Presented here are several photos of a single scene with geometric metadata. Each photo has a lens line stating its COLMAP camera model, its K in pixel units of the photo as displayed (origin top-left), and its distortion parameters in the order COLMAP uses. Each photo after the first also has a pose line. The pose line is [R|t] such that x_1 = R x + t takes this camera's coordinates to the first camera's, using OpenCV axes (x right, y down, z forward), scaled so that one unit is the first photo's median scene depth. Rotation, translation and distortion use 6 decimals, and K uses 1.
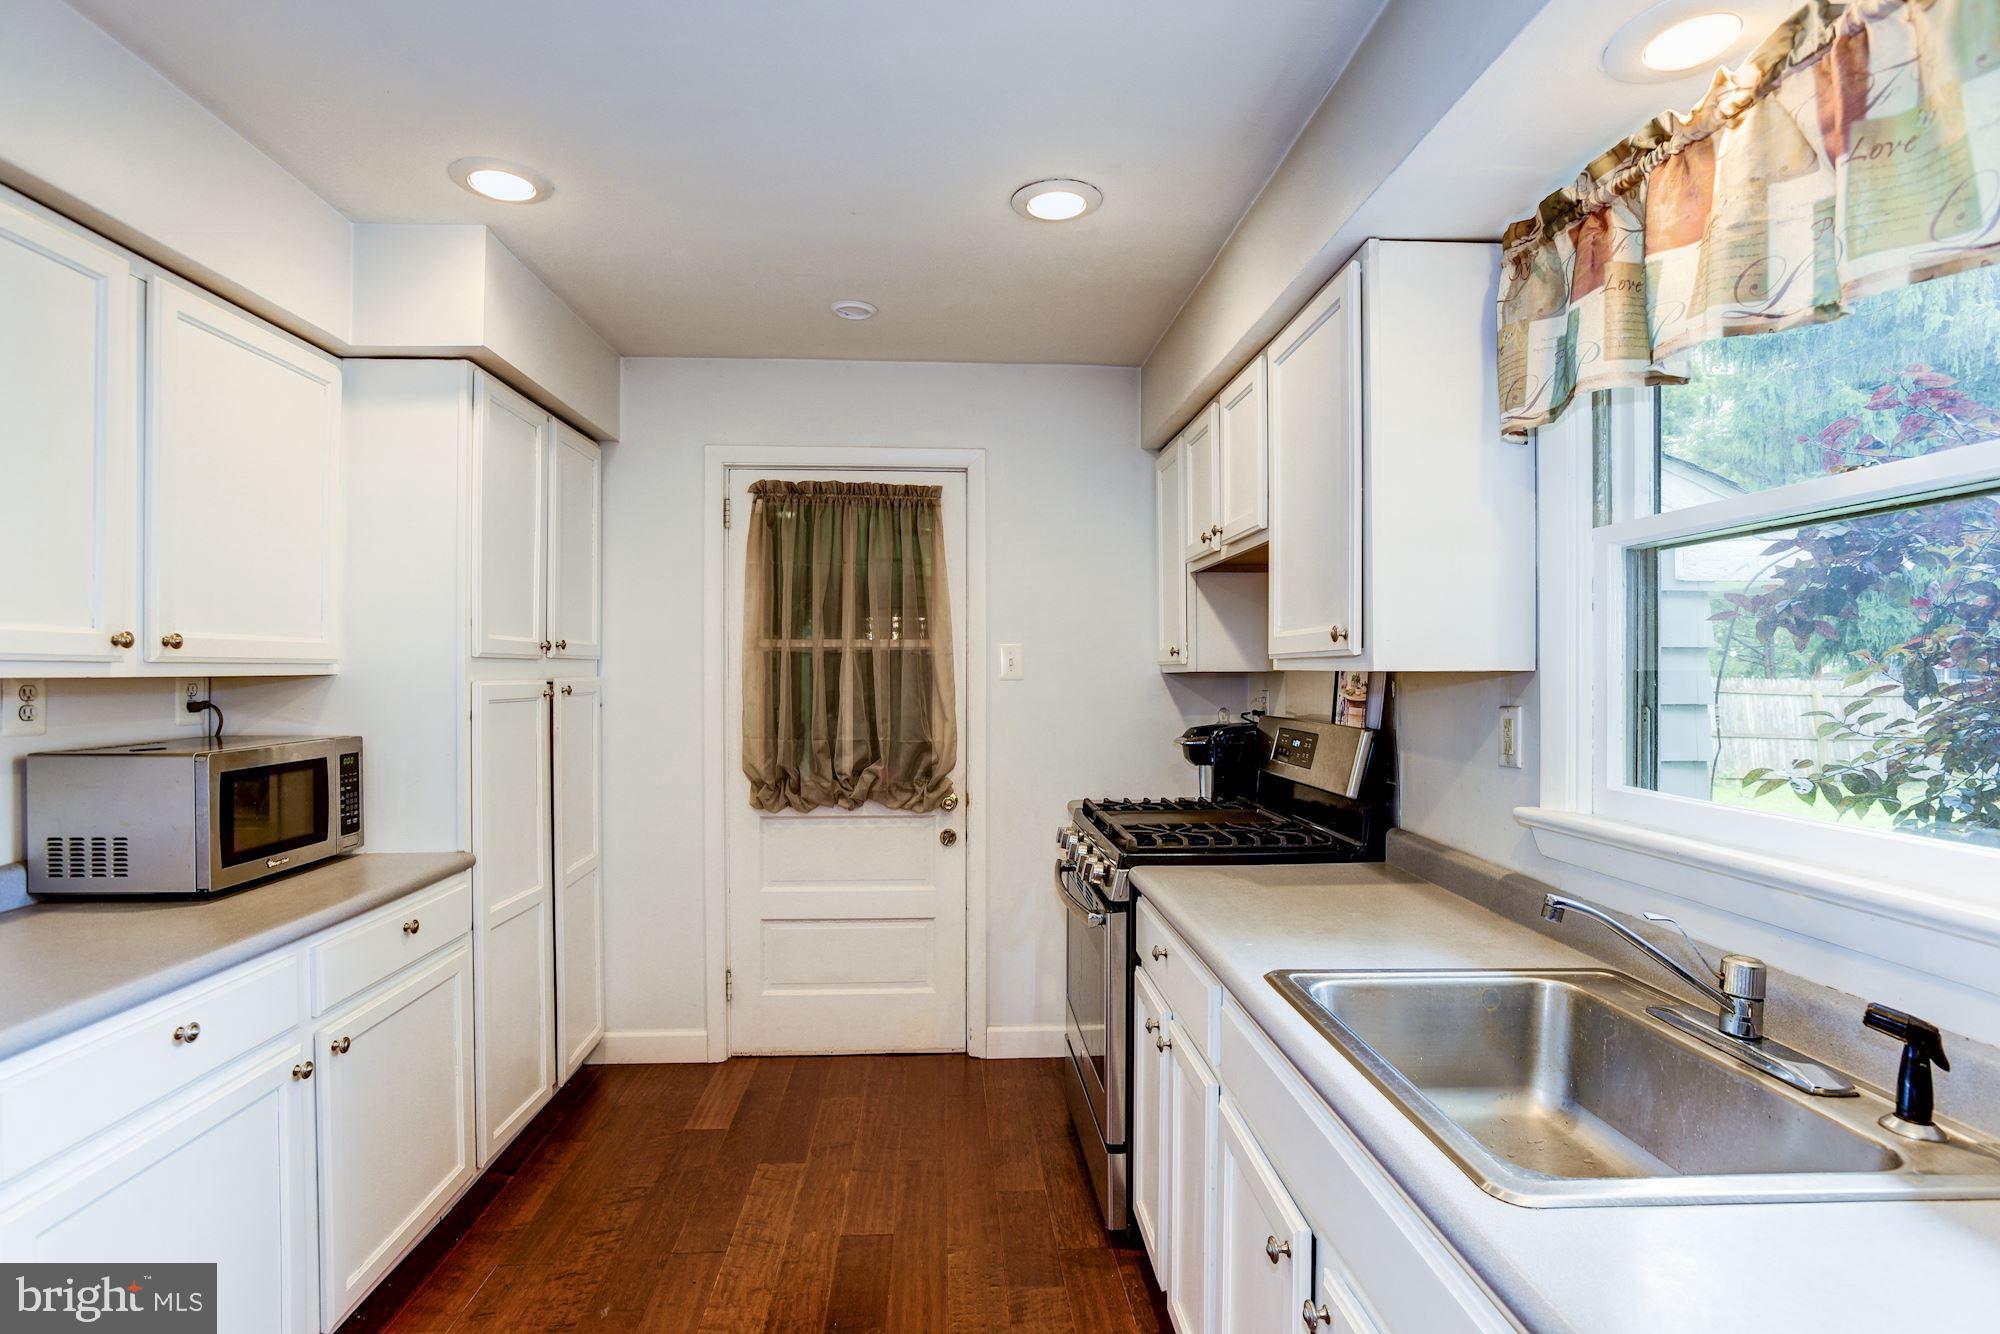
lens RADIAL K [[961.4, 0, 1026.5], [0, 961.4, 675.5], [0, 0, 1]] dist [-0.047426, 0.025876]
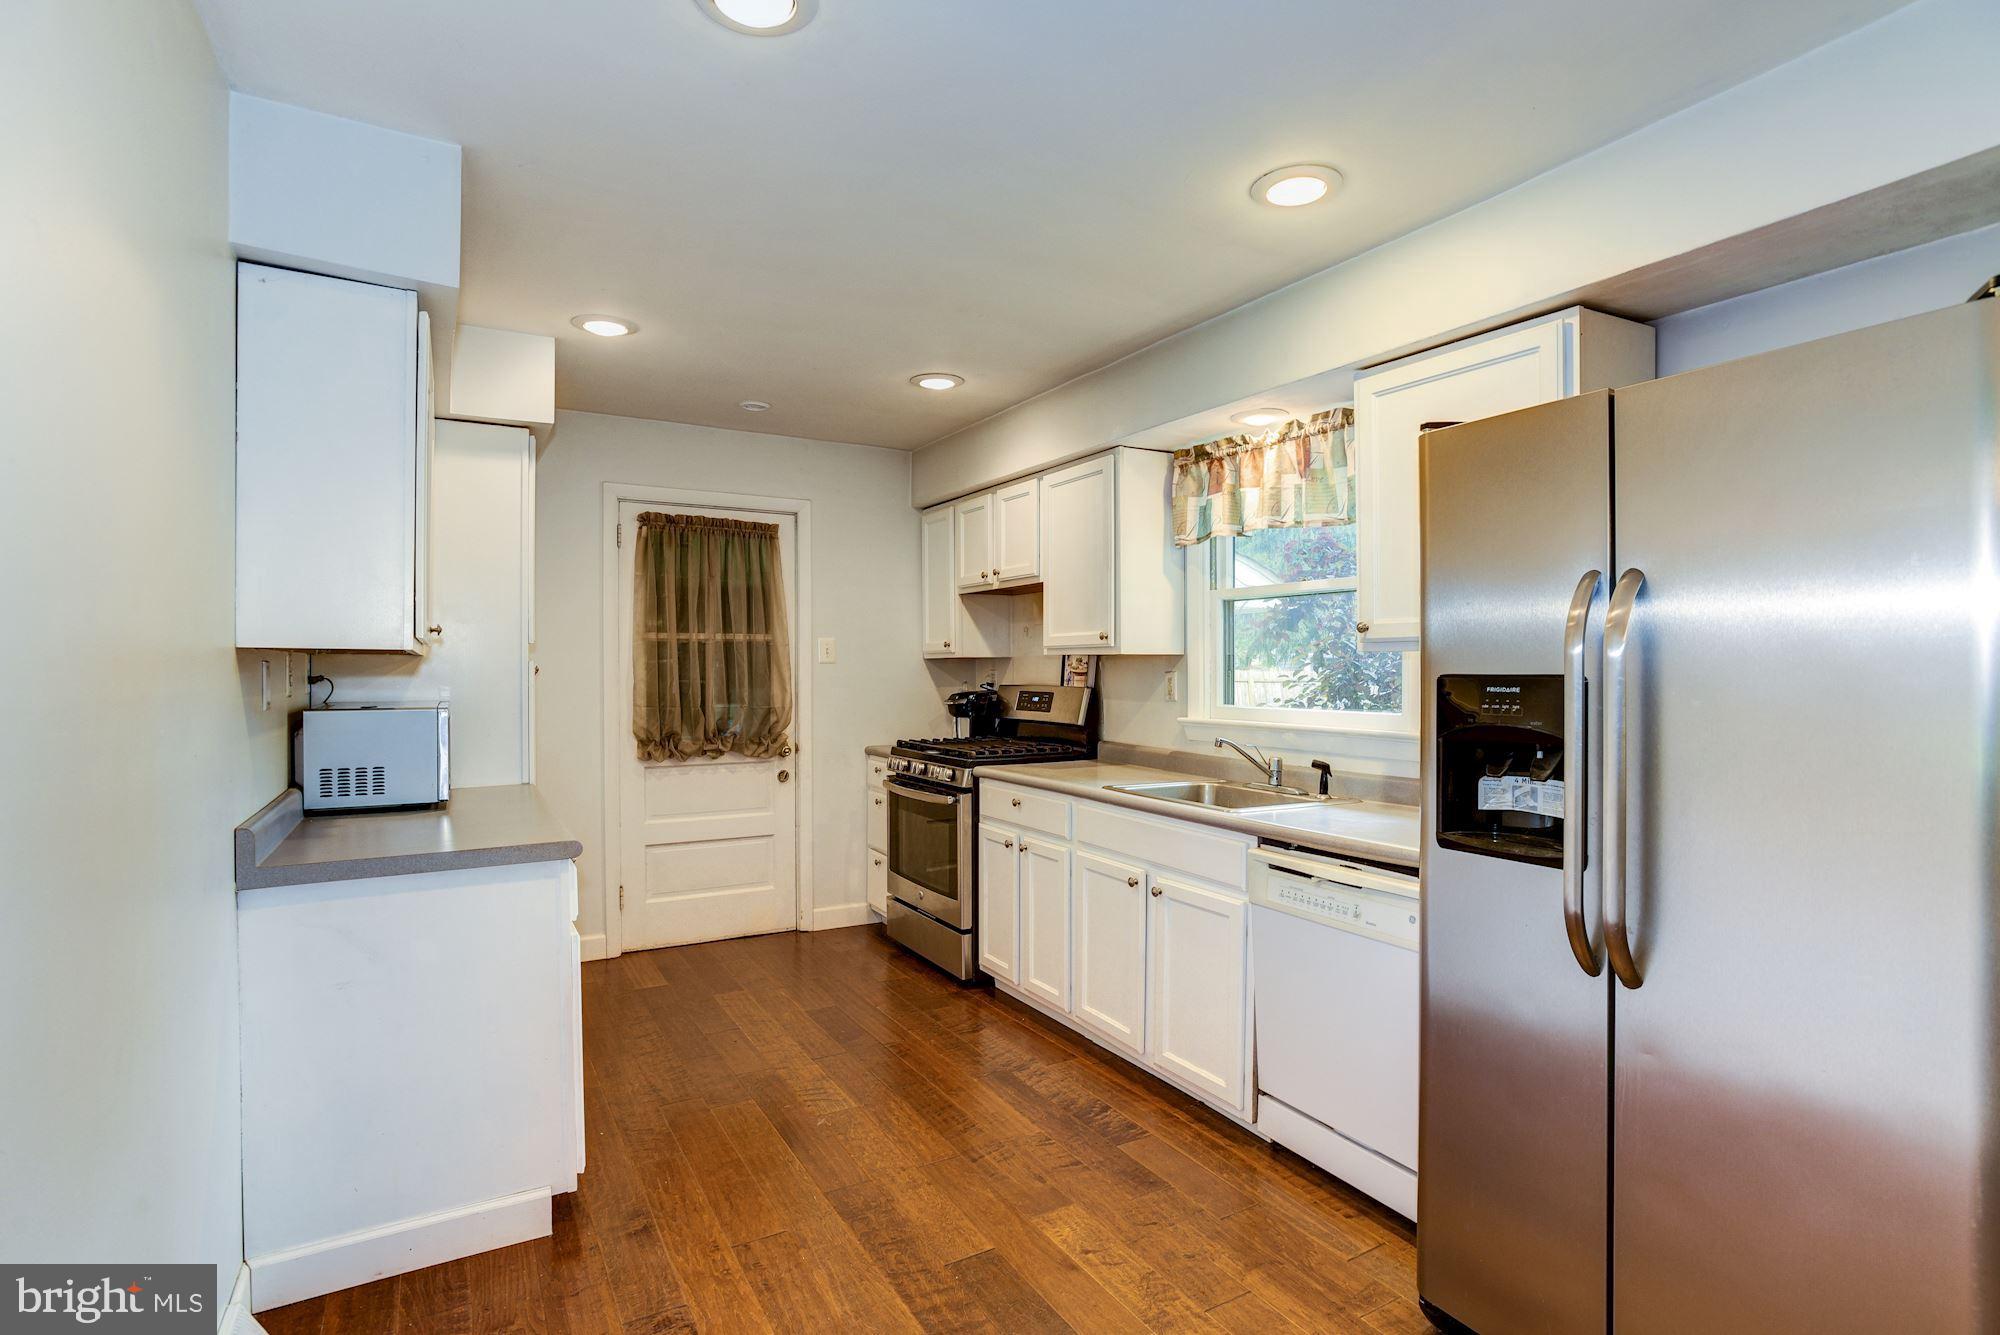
lens RADIAL K [[961.4, 0, 1026.5], [0, 961.4, 676.0], [0, 0, 1]] dist [-0.047426, 0.025876]
pose [[0.888347, -0.006046, 0.459132, -0.607523], [0.003247, 0.999971, 0.006886, 0.021698], [-0.459160, -0.004626, 0.888341, -0.598029]]
